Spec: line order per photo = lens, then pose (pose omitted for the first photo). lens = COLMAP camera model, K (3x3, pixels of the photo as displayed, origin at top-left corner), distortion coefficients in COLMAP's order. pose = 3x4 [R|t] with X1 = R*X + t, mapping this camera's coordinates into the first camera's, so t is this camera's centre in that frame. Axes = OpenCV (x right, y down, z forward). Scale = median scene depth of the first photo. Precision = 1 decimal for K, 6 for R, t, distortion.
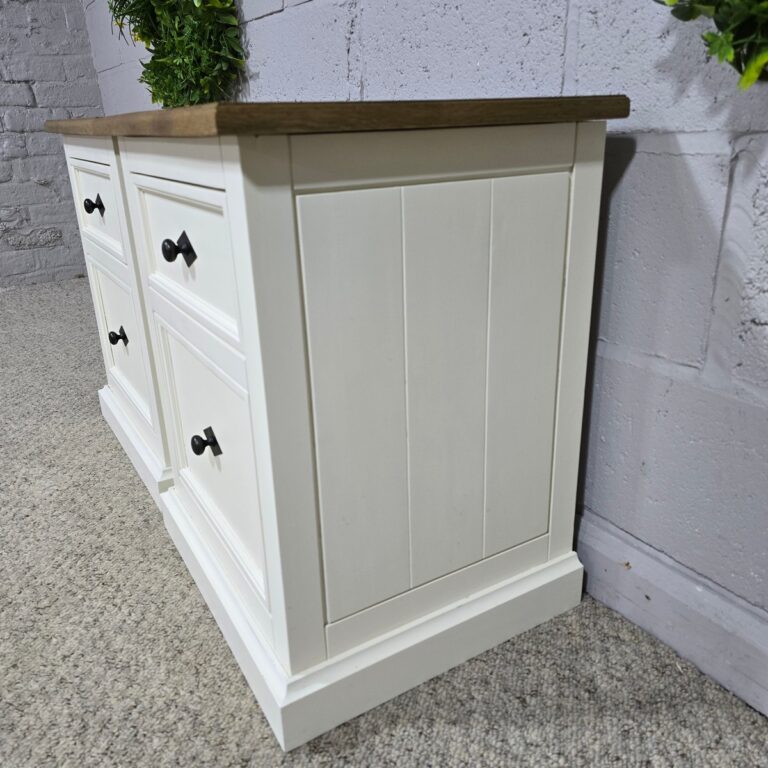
lens RADIAL K [[683.1, 0, 384.0], [0, 683.1, 384.0], [0, 0, 1]] dist [0.014912, -0.011568]
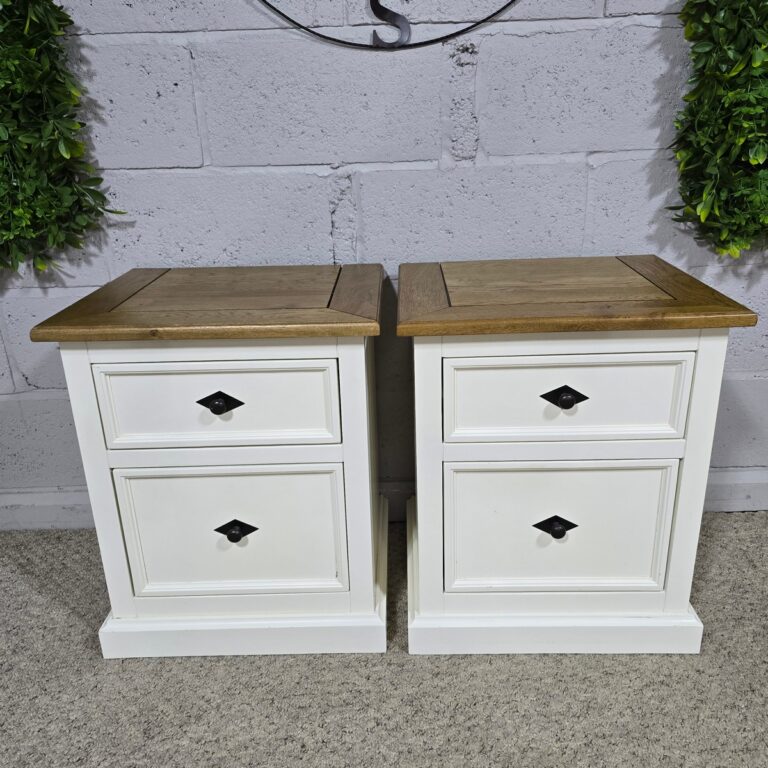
lens RADIAL K [[704.8, 0, 384.0], [0, 704.8, 384.0], [0, 0, 1]] dist [0.041848, -0.001425]
pose [[0.531054, -0.291587, 0.795587, -1.221508], [0.318624, 0.938734, 0.131369, -0.393982], [-0.785150, 0.183729, 0.591425, 0.307339]]
